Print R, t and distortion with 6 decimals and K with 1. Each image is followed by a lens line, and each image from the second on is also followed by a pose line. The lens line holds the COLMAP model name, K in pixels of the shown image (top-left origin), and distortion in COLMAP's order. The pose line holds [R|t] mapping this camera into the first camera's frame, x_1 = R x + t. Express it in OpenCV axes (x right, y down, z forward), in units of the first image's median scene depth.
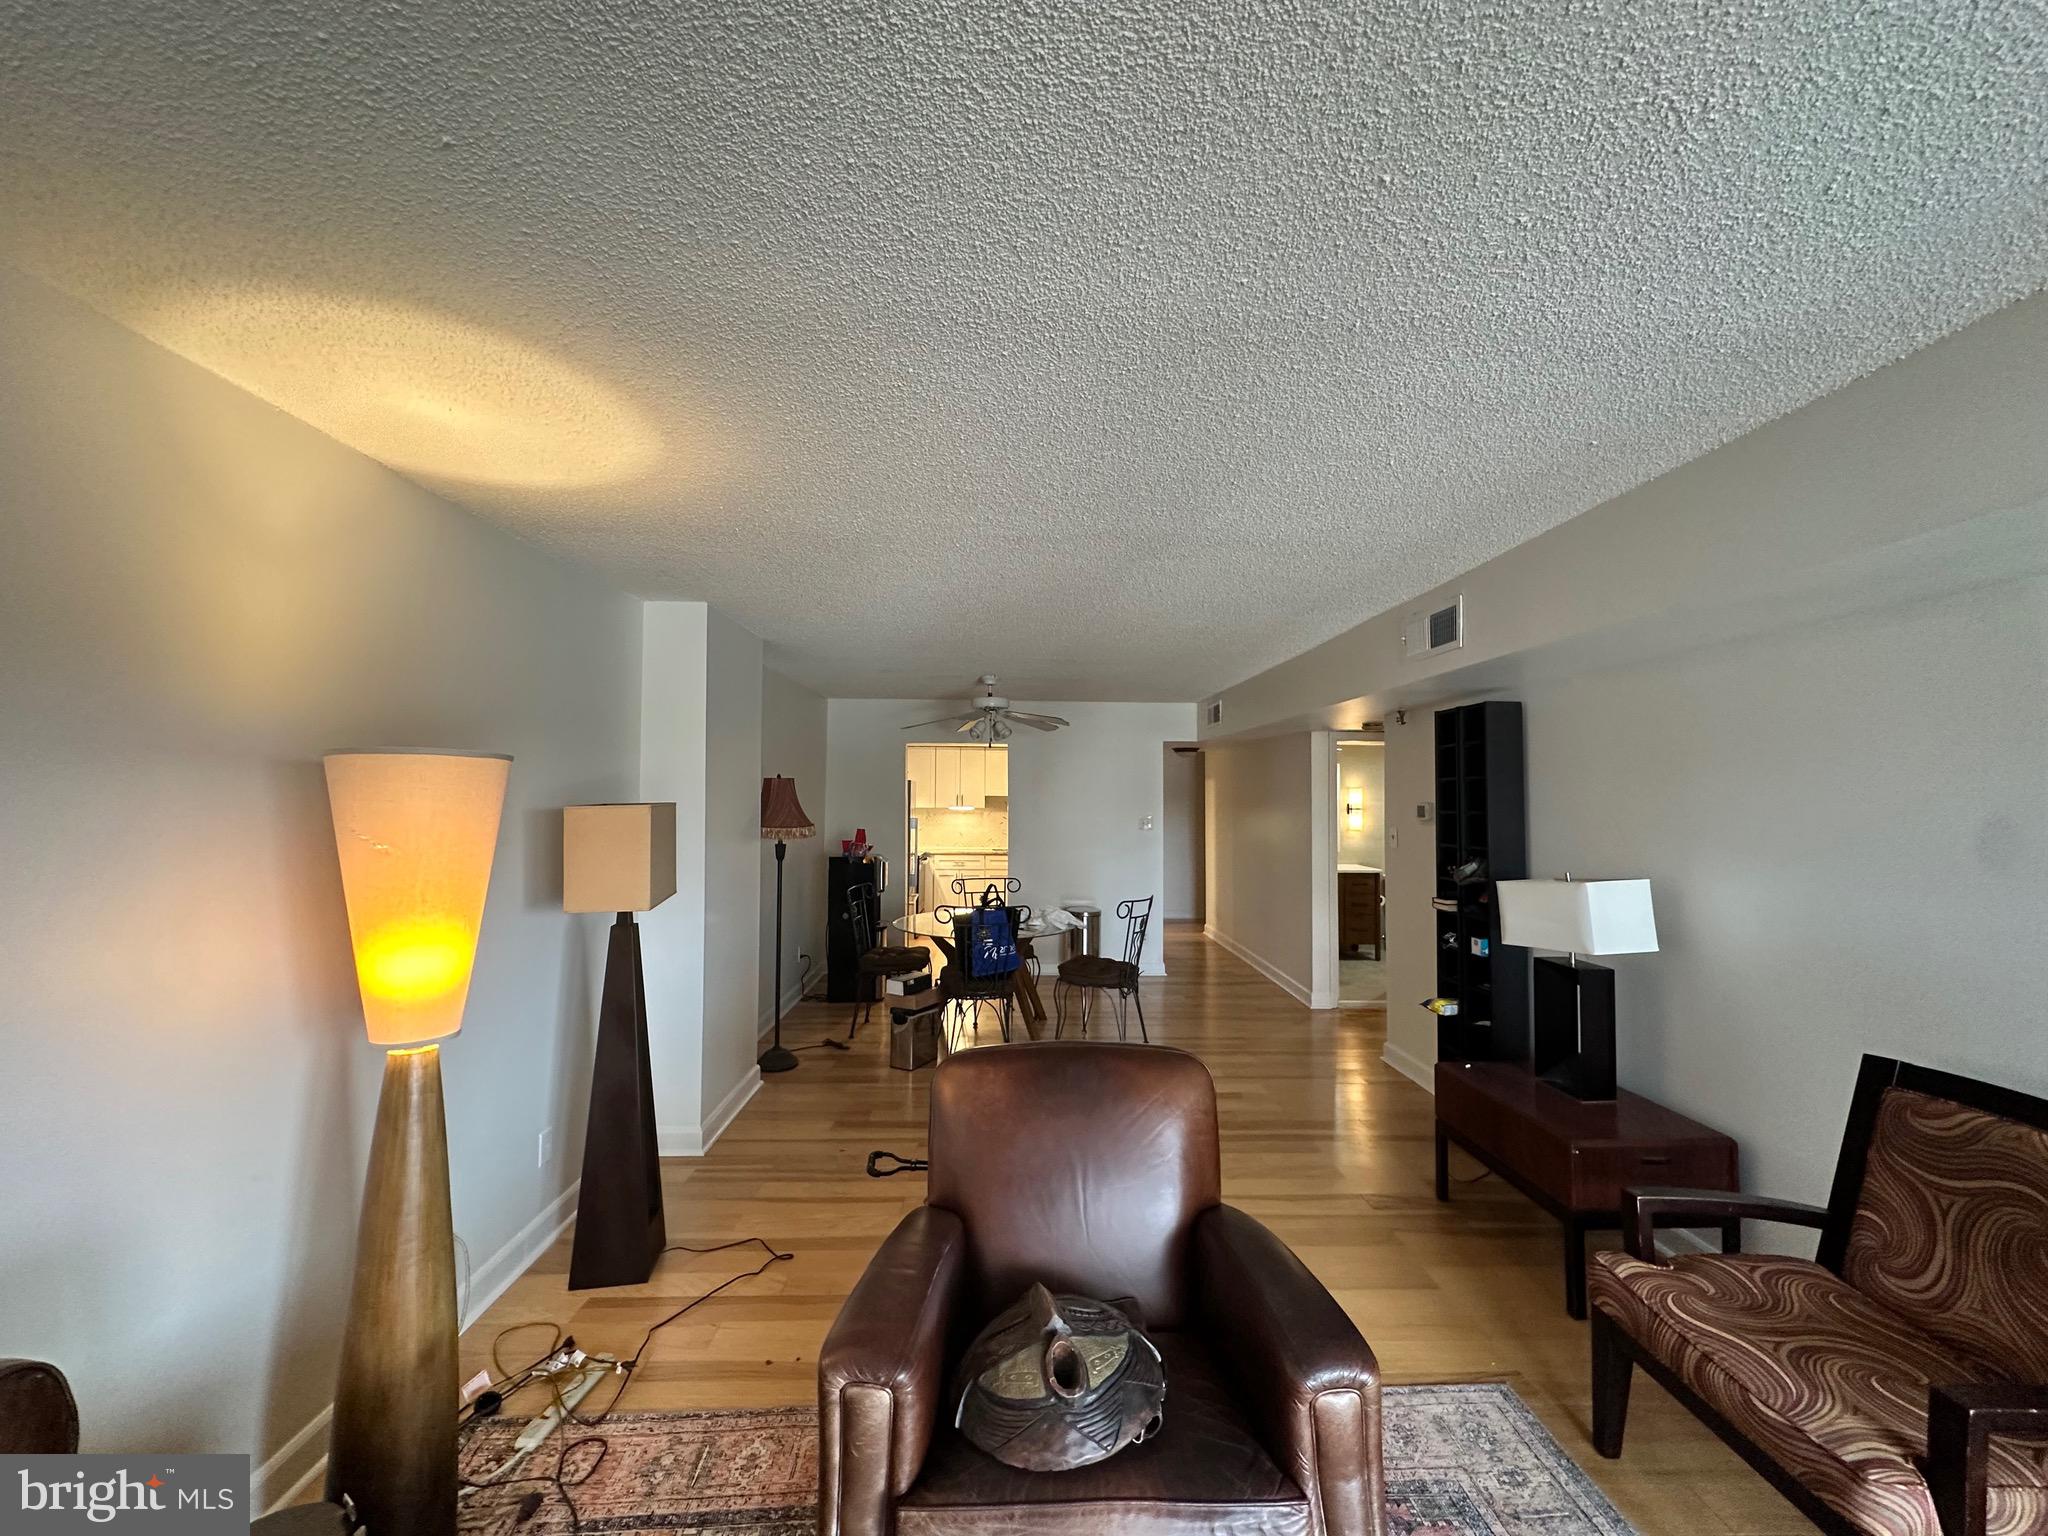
lens RADIAL K [[810.2, 0, 1021.8], [0, 810.2, 752.1], [0, 0, 1]] dist [-0.011269, -0.000078]
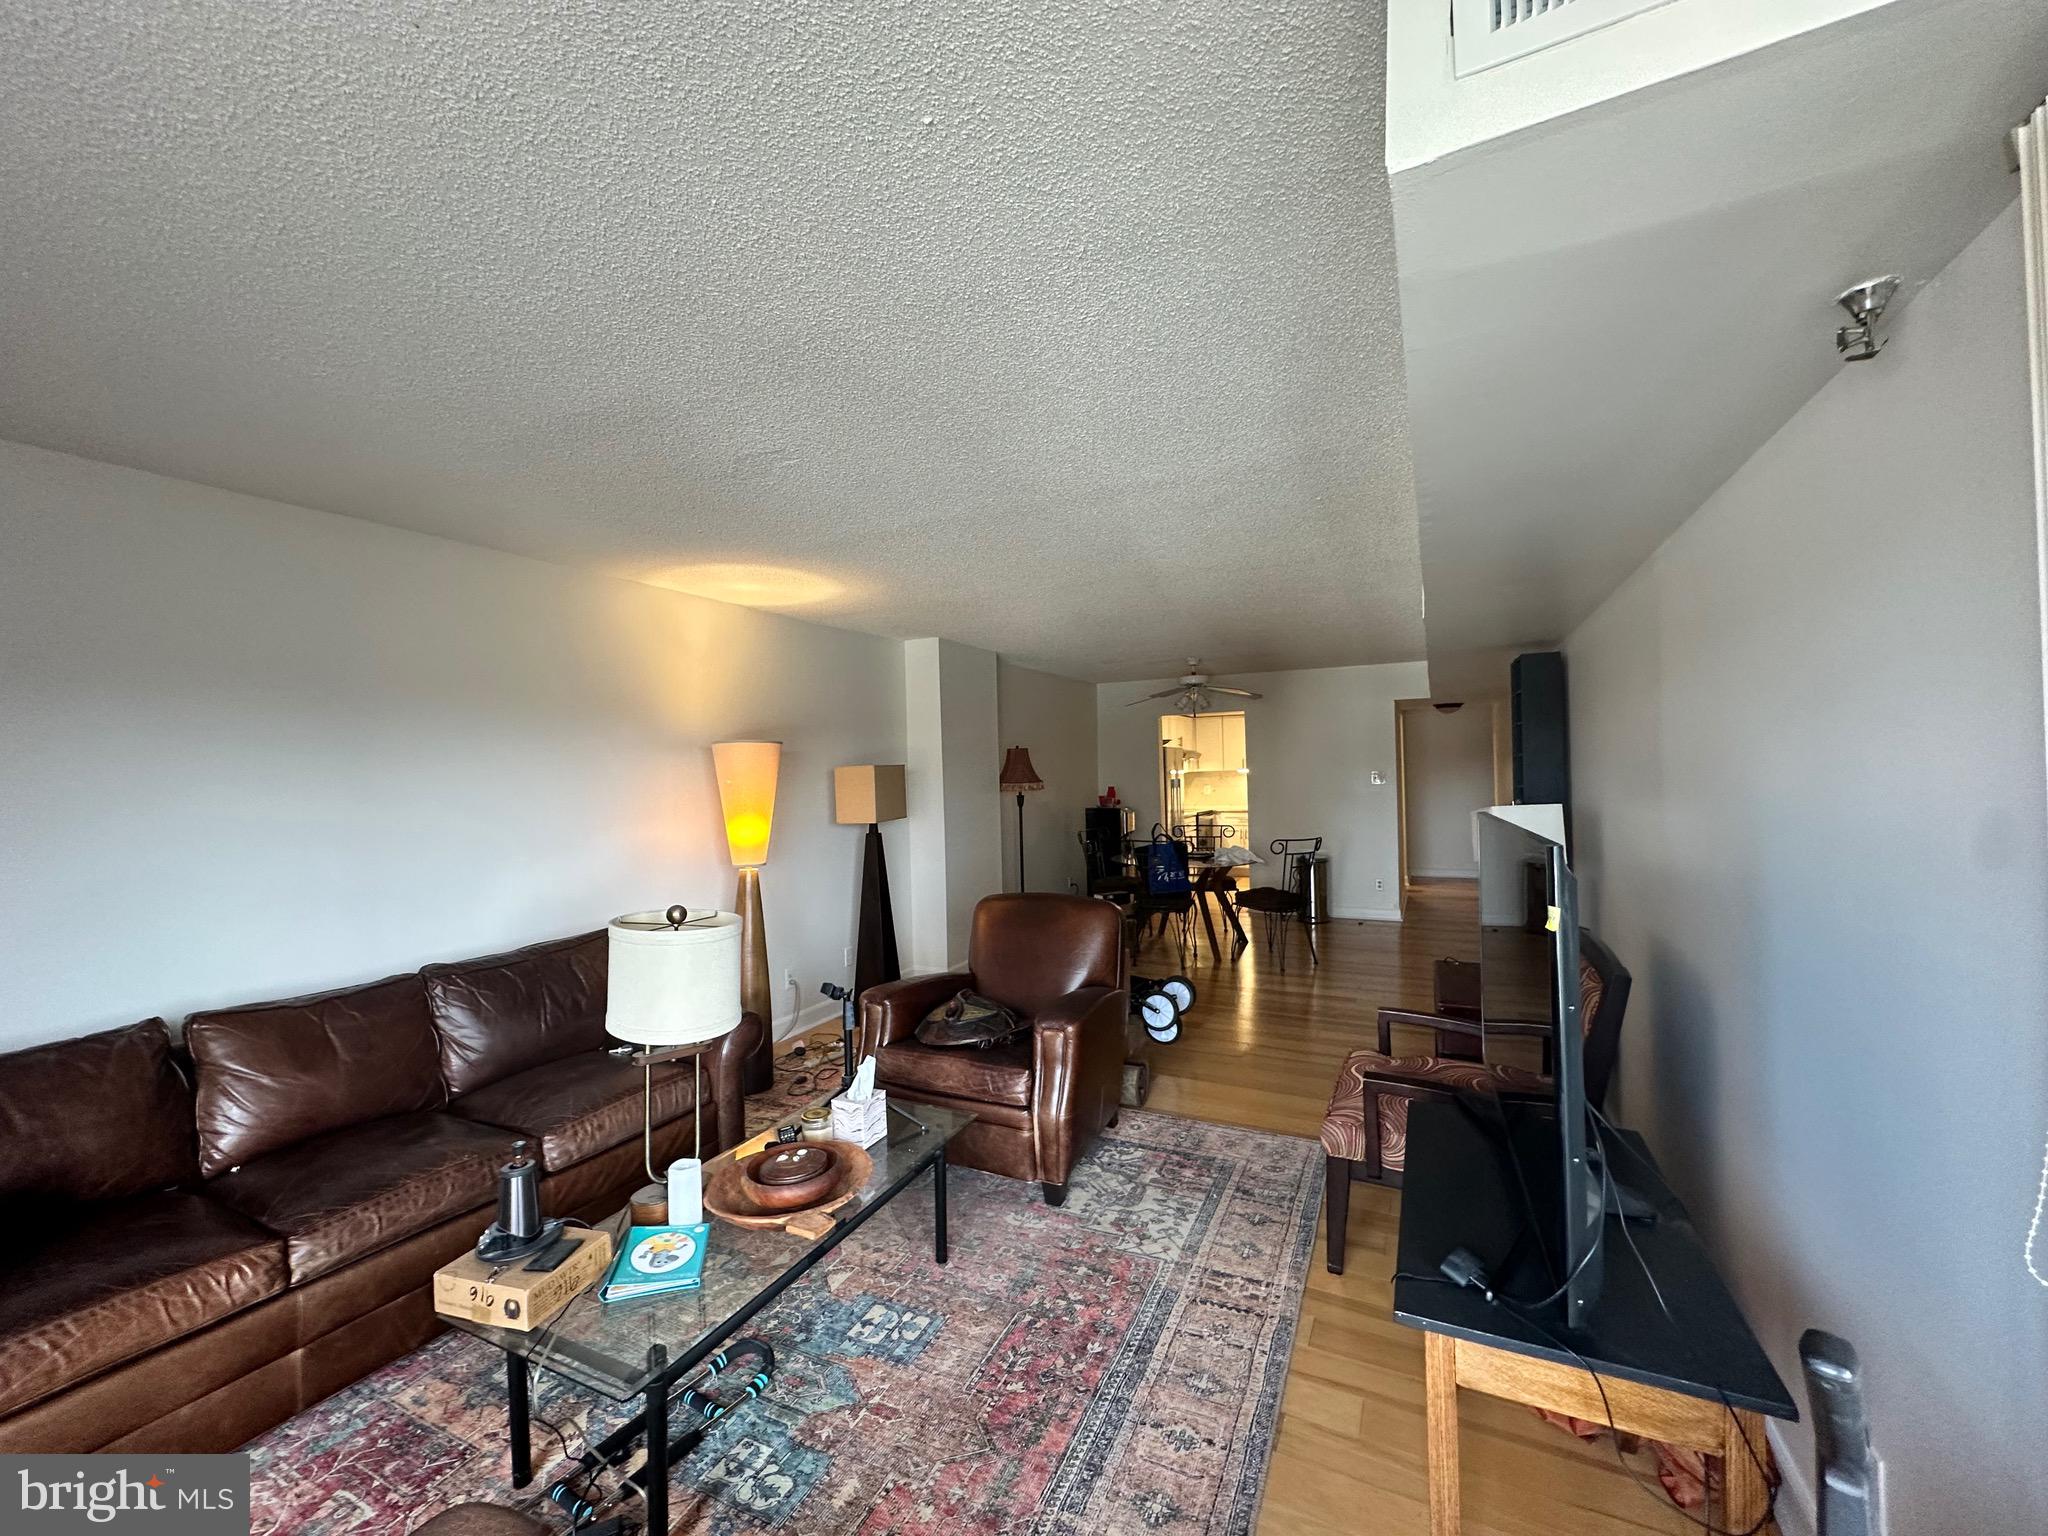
lens RADIAL K [[811.0, 0, 1024.0], [0, 811.0, 768.0], [0, 0, 1]] dist [-0.002074, -0.000080]
pose [[0.880807, -0.028699, -0.472605, 0.353009], [0.054975, 0.997609, 0.041878, 0.006819], [0.470273, -0.062868, 0.880279, -0.221472]]
